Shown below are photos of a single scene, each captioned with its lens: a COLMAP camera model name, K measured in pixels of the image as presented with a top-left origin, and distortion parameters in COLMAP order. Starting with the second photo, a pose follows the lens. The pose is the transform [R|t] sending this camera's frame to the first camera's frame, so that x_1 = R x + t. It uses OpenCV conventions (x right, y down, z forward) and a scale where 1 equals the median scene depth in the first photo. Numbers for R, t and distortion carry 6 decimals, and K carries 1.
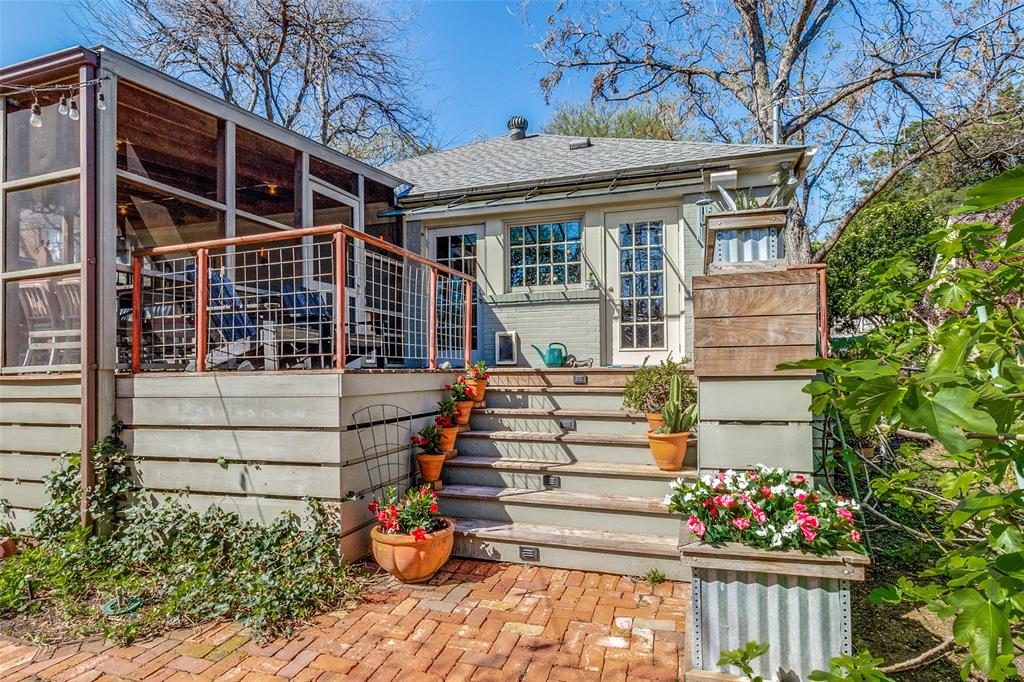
lens RADIAL K [[572.4, 0, 512.8], [0, 572.4, 343.5], [0, 0, 1]] dist [-0.015559, 0.000016]
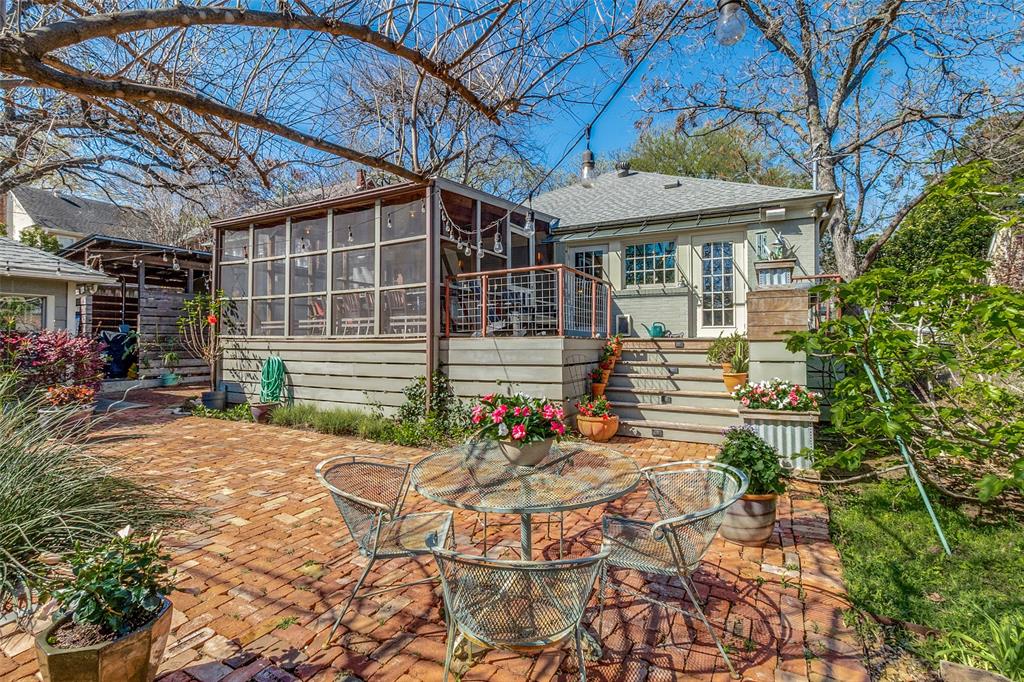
lens RADIAL K [[491.7, 0, 500.8], [0, 491.7, 322.8], [0, 0, 1]] dist [-0.010911, 0.000535]
pose [[0.982602, 0.002470, -0.185708, -0.142627], [-0.001654, 0.999988, 0.004547, -0.007316], [0.185718, -0.004160, 0.982594, -0.562941]]
